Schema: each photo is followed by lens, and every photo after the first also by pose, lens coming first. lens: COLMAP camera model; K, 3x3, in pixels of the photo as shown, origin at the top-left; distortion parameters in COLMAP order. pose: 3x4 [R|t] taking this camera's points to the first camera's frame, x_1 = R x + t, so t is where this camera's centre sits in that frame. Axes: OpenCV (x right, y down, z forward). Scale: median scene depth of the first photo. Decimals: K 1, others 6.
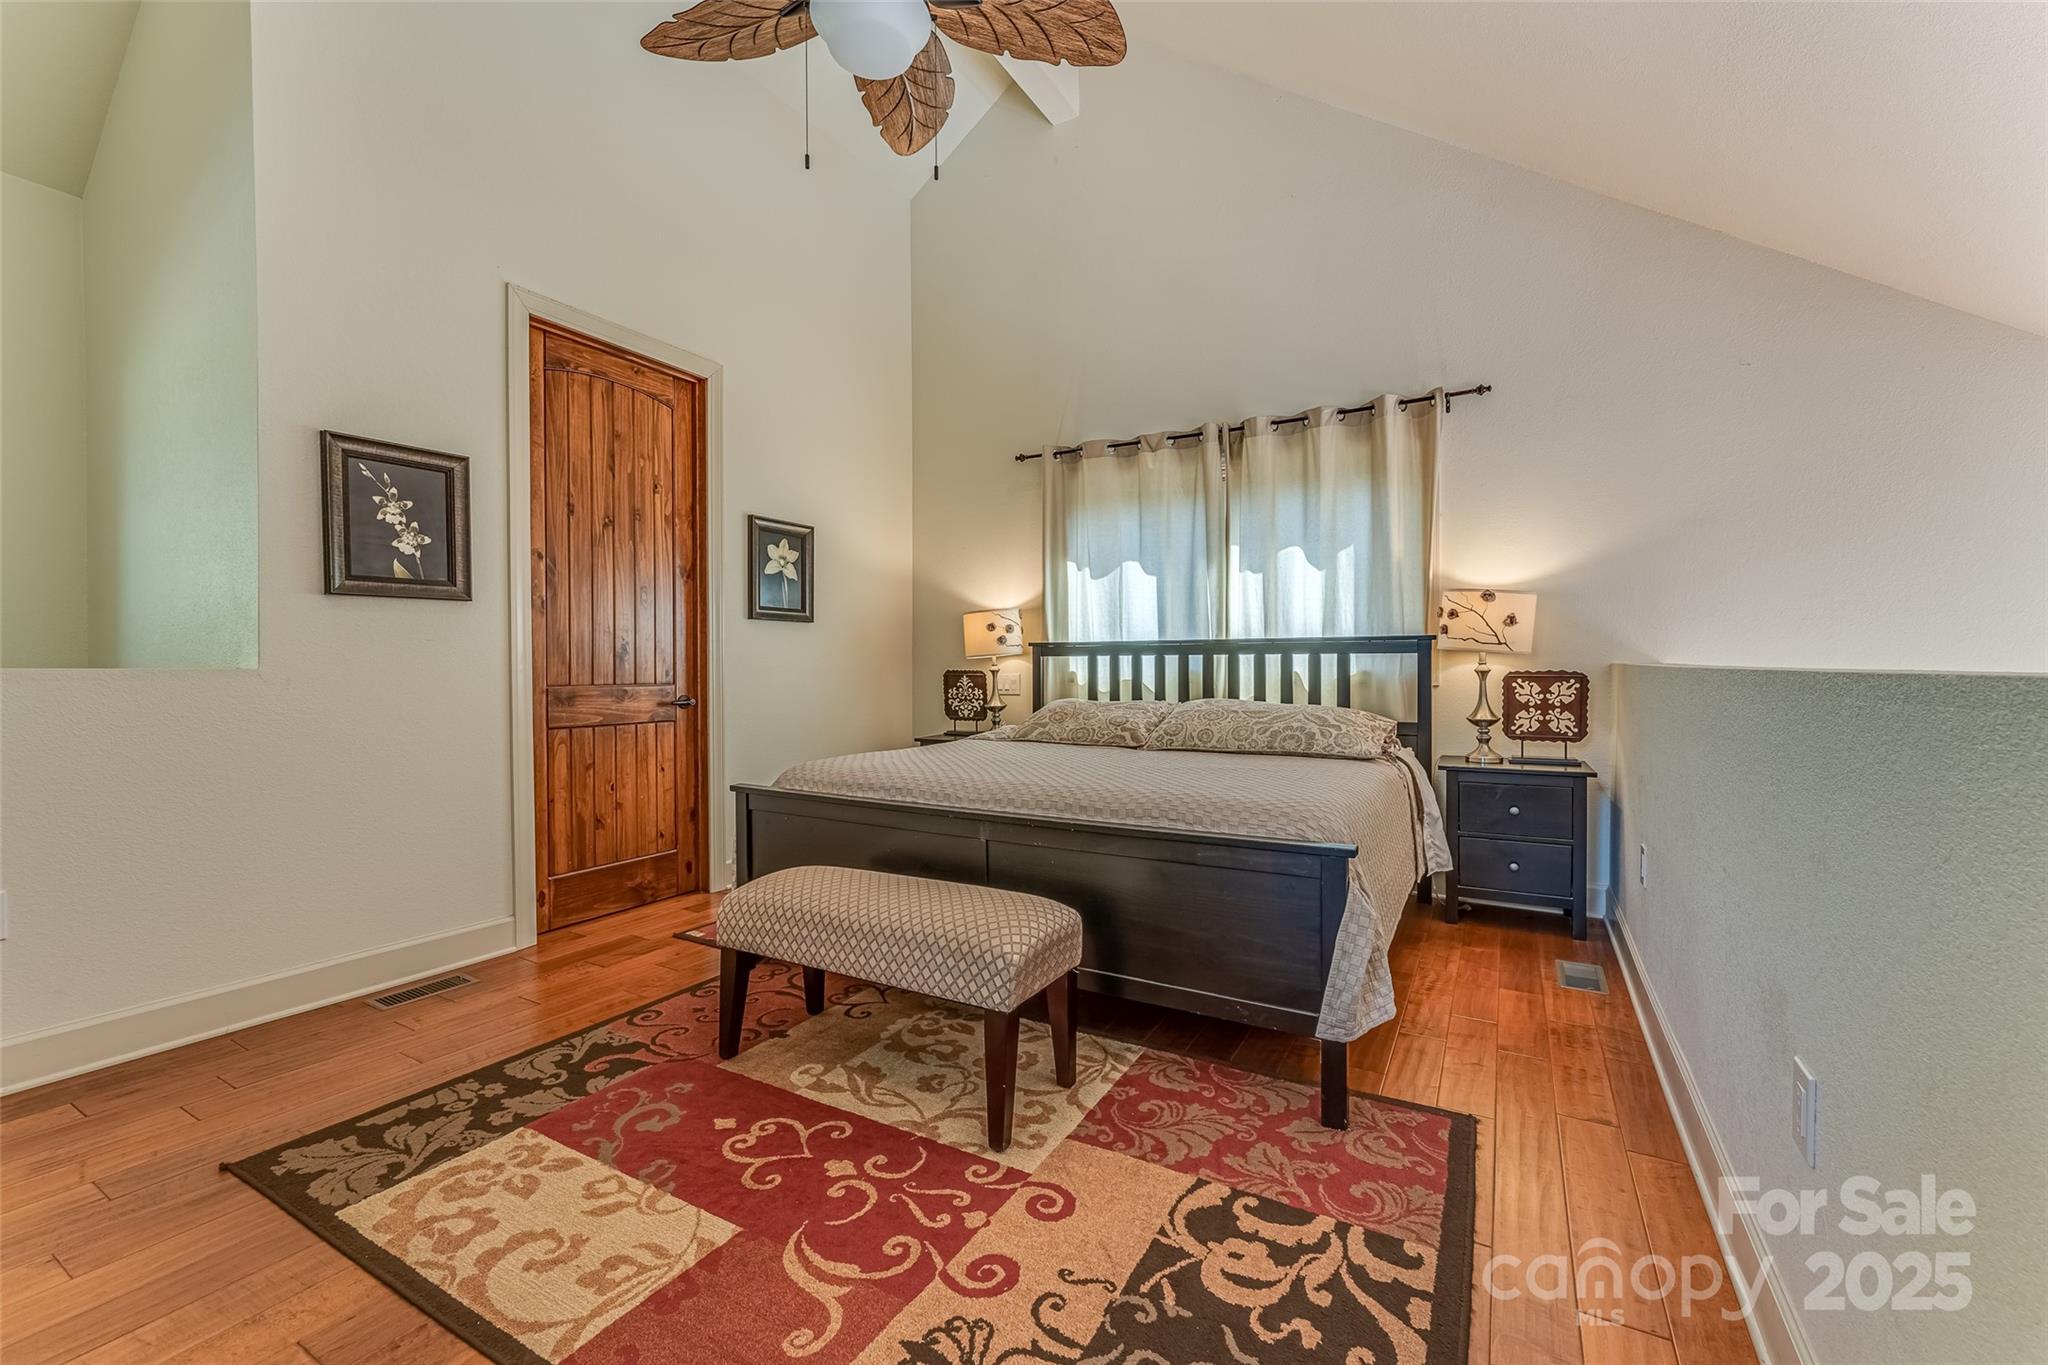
lens RADIAL K [[824.6, 0, 1019.7], [0, 824.6, 691.0], [0, 0, 1]] dist [0.000785, 0.000083]
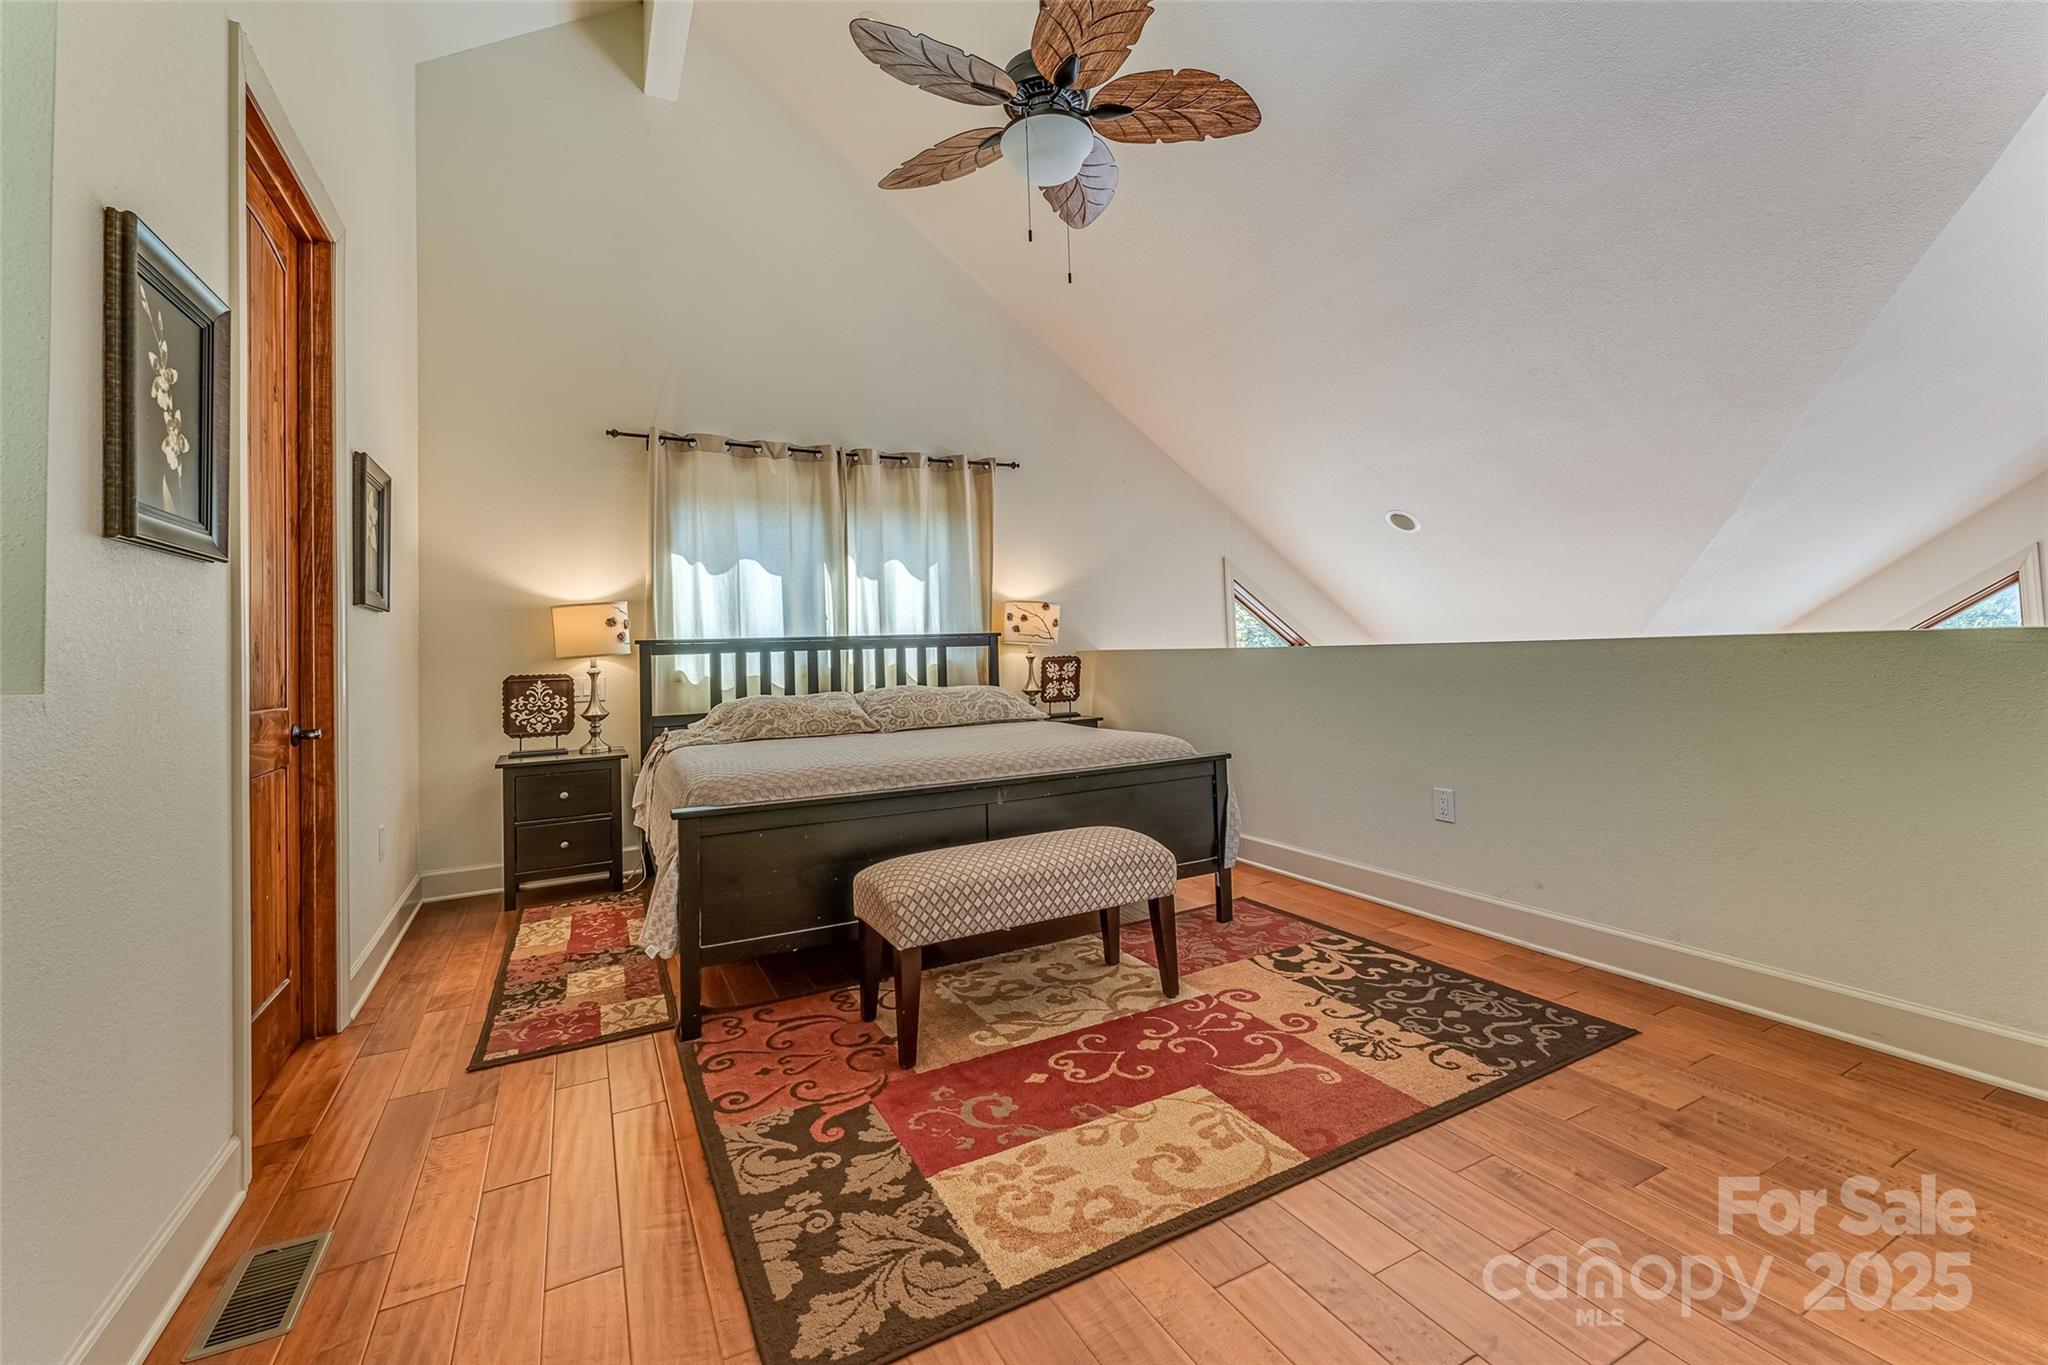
lens RADIAL K [[841.4, 0, 1019.1], [0, 841.4, 638.2], [0, 0, 1]] dist [0.000838, 0.000035]
pose [[0.544389, -0.001618, 0.838831, -0.718705], [0.056667, 0.997785, -0.034851, -0.007437], [-0.836917, 0.066507, 0.543275, 0.212874]]
